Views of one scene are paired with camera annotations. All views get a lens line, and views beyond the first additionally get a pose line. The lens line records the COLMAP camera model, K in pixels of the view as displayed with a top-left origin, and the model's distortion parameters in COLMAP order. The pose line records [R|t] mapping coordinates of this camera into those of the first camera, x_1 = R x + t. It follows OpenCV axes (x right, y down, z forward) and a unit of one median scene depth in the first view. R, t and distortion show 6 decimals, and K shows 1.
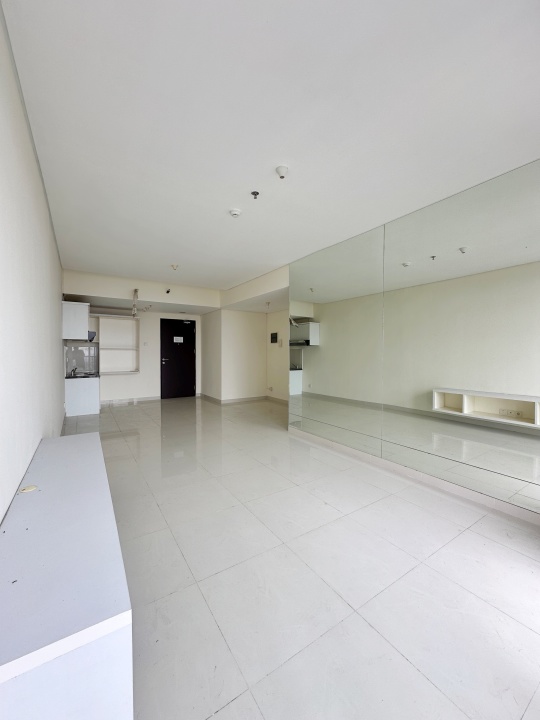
lens RADIAL K [[286.6, 0, 269.9], [0, 286.6, 359.8], [0, 0, 1]] dist [-0.012640, -0.000234]
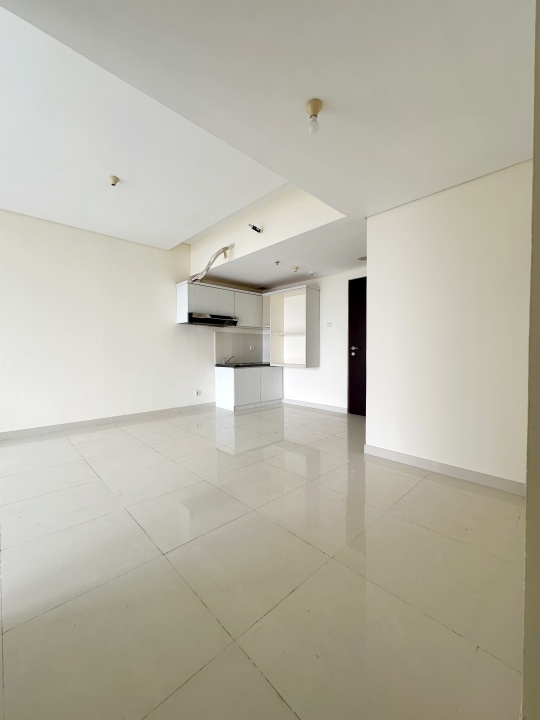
lens RADIAL K [[286.6, 0, 266.4], [0, 286.6, 359.8], [0, 0, 1]] dist [-0.012640, -0.000234]
pose [[0.181072, 0.025031, -0.983151, 0.180379], [-0.024664, 0.999477, 0.020904, 0.014569], [0.983161, 0.020463, 0.181594, 0.721796]]
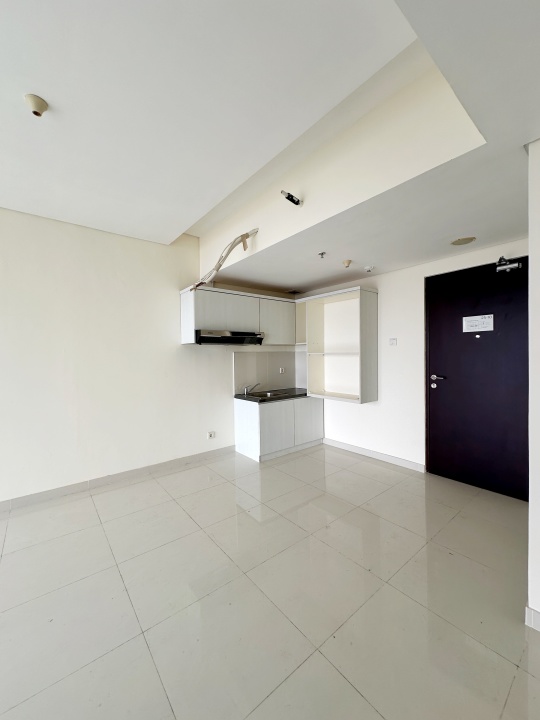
lens RADIAL K [[286.6, 0, 266.7], [0, 286.6, 358.3], [0, 0, 1]] dist [-0.012640, -0.000234]
pose [[0.098428, 0.007228, -0.995118, 0.003279], [-0.013144, 0.999896, 0.005962, -0.027561], [0.995057, 0.012493, 0.098513, 0.732746]]
